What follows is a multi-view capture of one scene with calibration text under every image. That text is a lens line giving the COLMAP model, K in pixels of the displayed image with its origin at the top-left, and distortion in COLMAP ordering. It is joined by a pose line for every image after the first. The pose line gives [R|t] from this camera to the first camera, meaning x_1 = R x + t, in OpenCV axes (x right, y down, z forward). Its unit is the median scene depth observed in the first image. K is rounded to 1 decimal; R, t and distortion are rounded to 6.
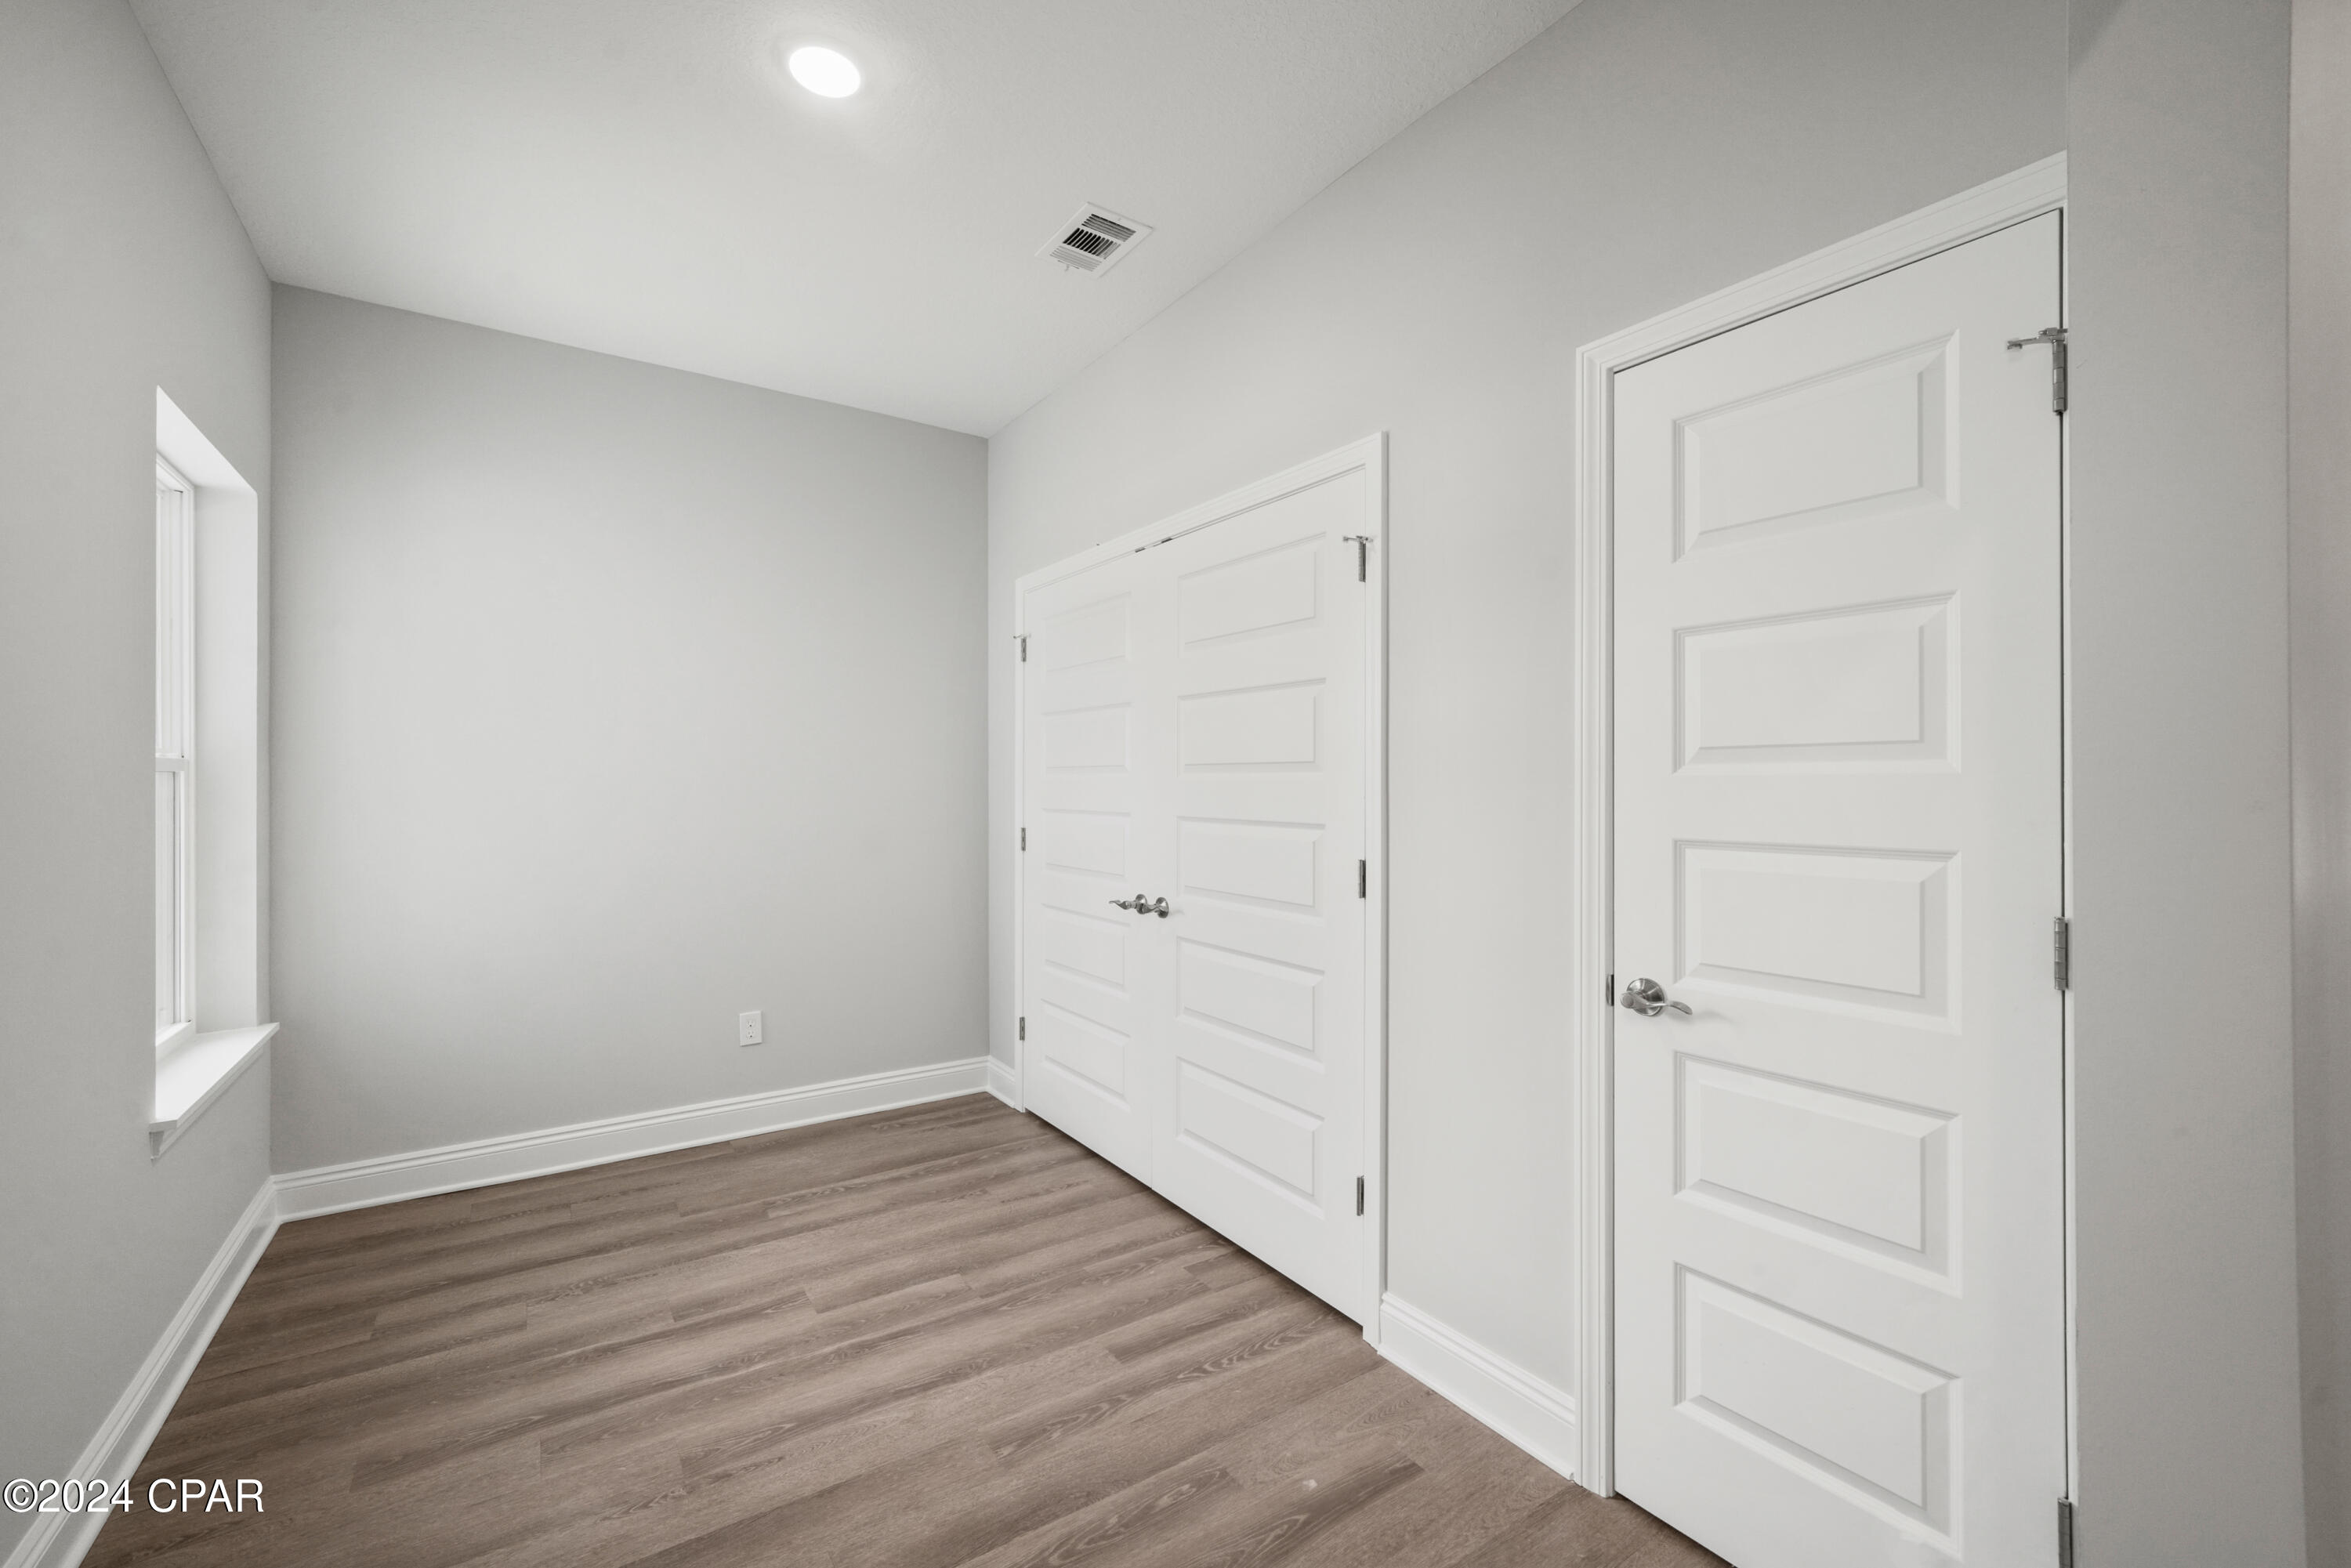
lens RADIAL K [[948.8, 0, 1183.7], [0, 948.8, 788.0], [0, 0, 1]] dist [-0.007651, 0.002674]
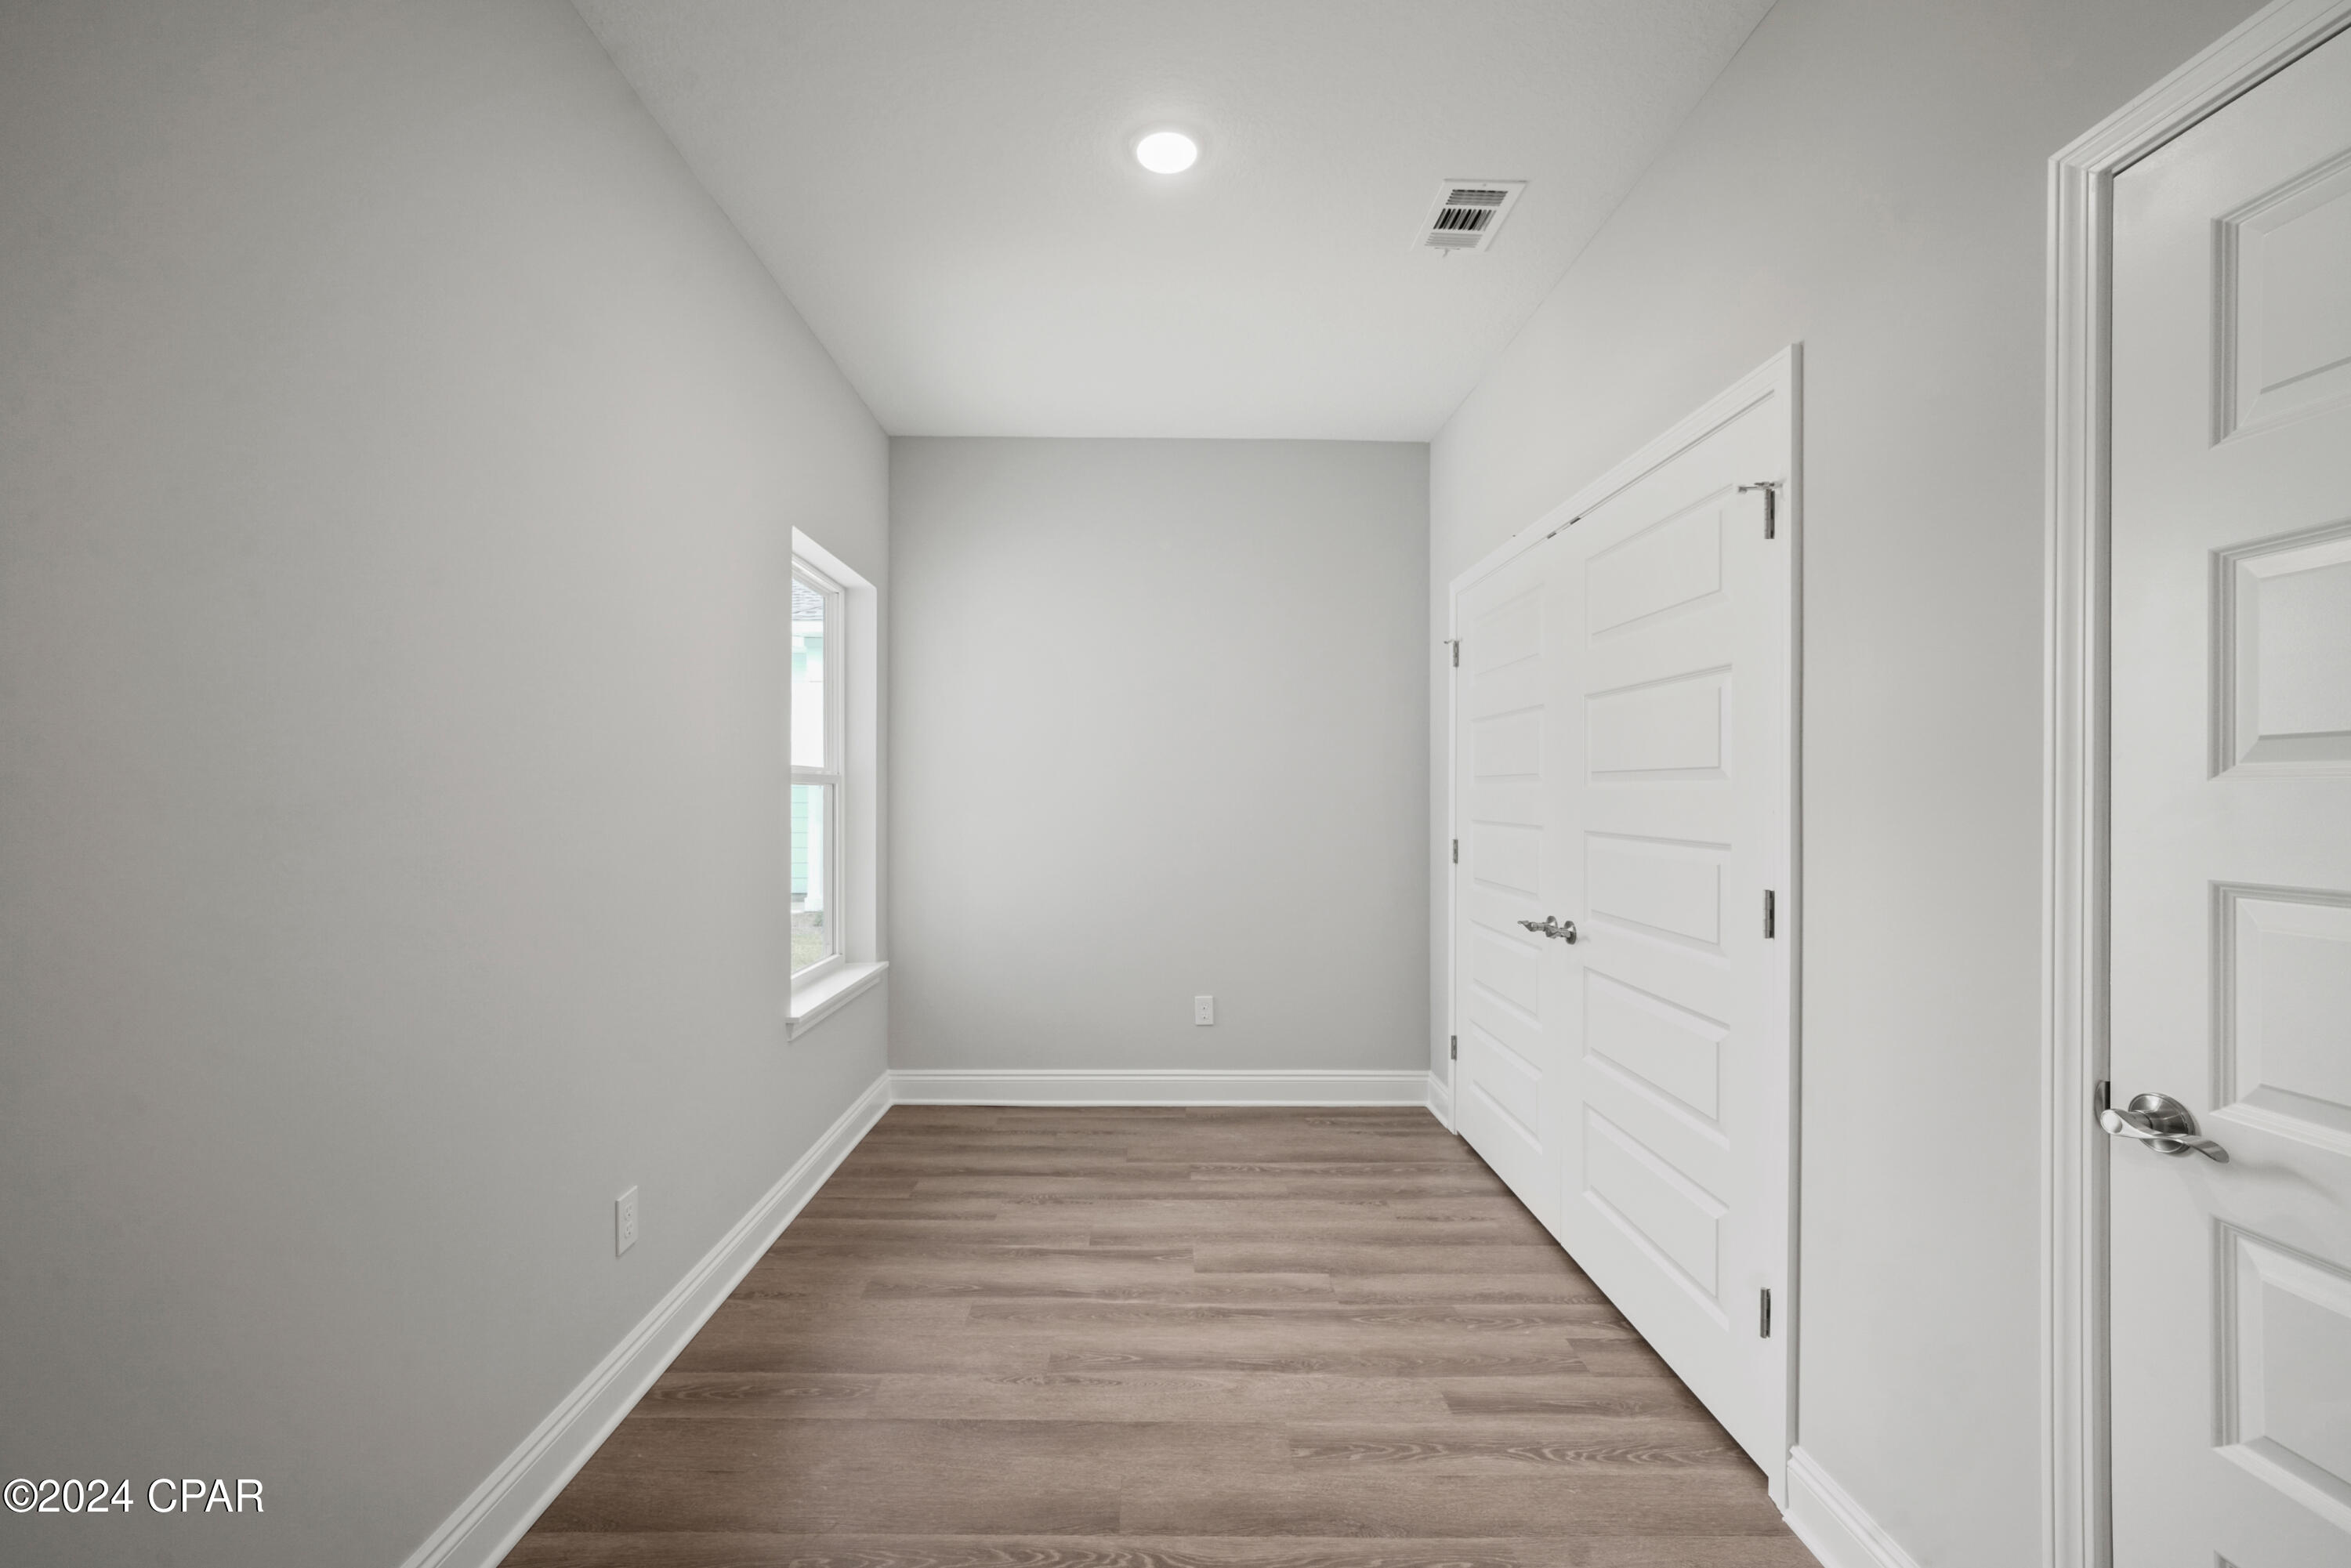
lens RADIAL K [[948.8, 0, 1171.3], [0, 948.8, 796.5], [0, 0, 1]] dist [-0.007651, 0.002674]
pose [[0.834119, 0.004544, -0.551566, 0.202058], [-0.005261, 0.999986, 0.000282, 0.000160], [0.551560, 0.002667, 0.834131, 0.062766]]
